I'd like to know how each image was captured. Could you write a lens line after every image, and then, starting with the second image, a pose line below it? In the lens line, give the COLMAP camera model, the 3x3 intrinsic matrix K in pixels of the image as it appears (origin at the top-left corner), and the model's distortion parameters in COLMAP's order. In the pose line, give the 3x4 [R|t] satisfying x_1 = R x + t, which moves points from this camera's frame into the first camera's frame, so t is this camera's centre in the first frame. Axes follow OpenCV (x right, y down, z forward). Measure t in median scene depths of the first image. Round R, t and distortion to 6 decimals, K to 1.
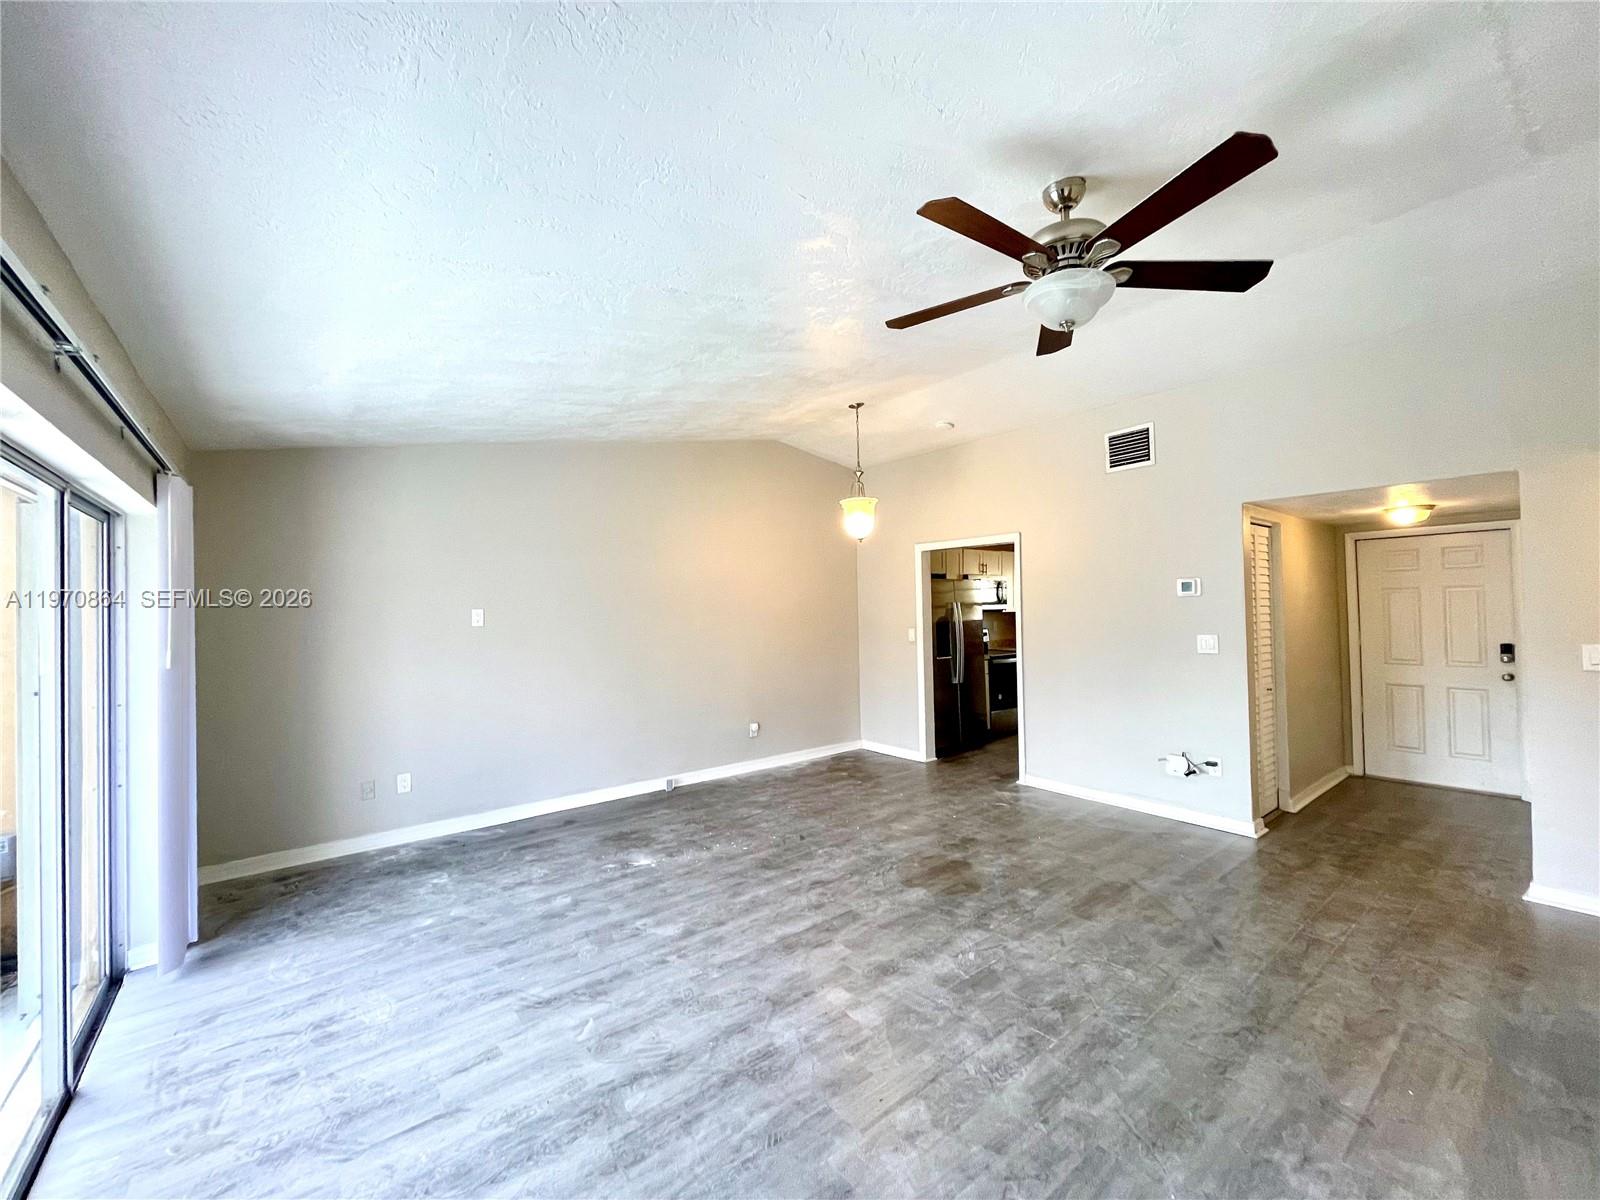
lens RADIAL K [[648.2, 0, 800.6], [0, 648.2, 596.9], [0, 0, 1]] dist [-0.003049, -0.000067]
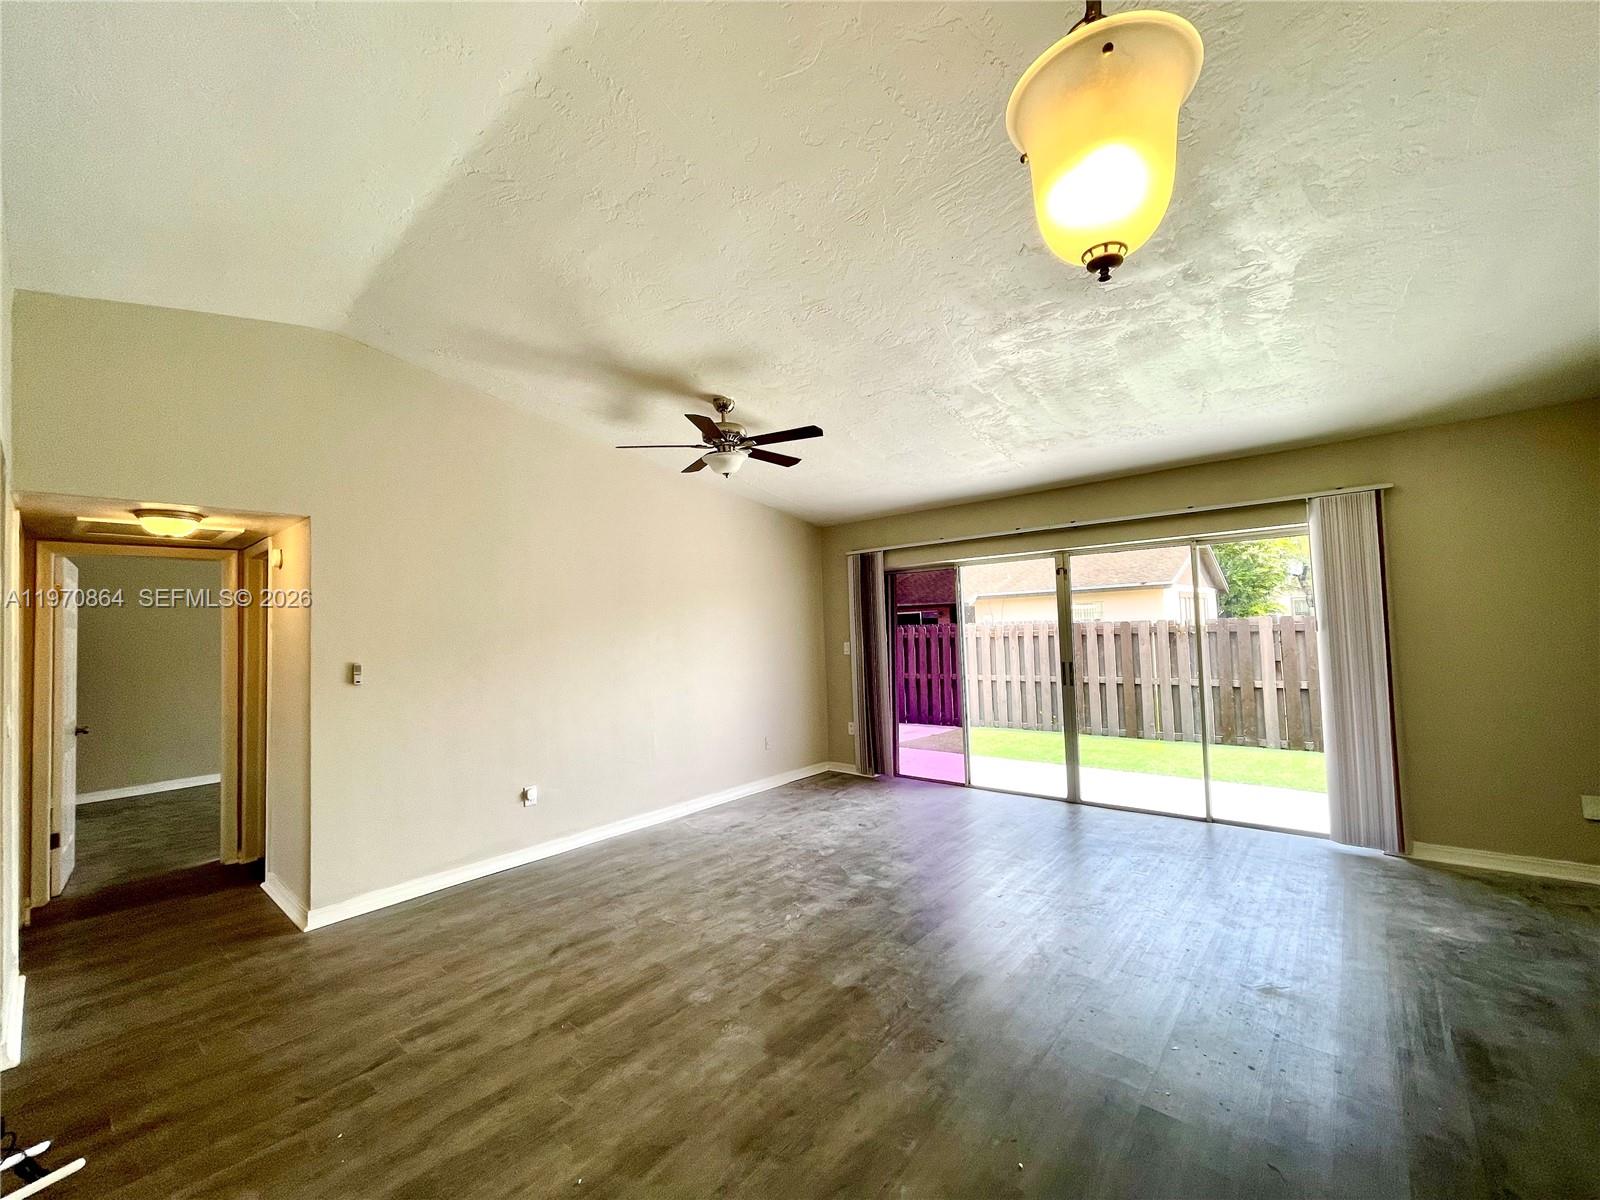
lens RADIAL K [[651.4, 0, 802.6], [0, 651.4, 595.7], [0, 0, 1]] dist [-0.008381, -0.000138]
pose [[-0.979400, 0.045276, -0.196791, 0.413482], [0.058498, 0.996367, -0.061899, 0.047304], [0.193273, -0.072135, -0.978490, 2.045647]]
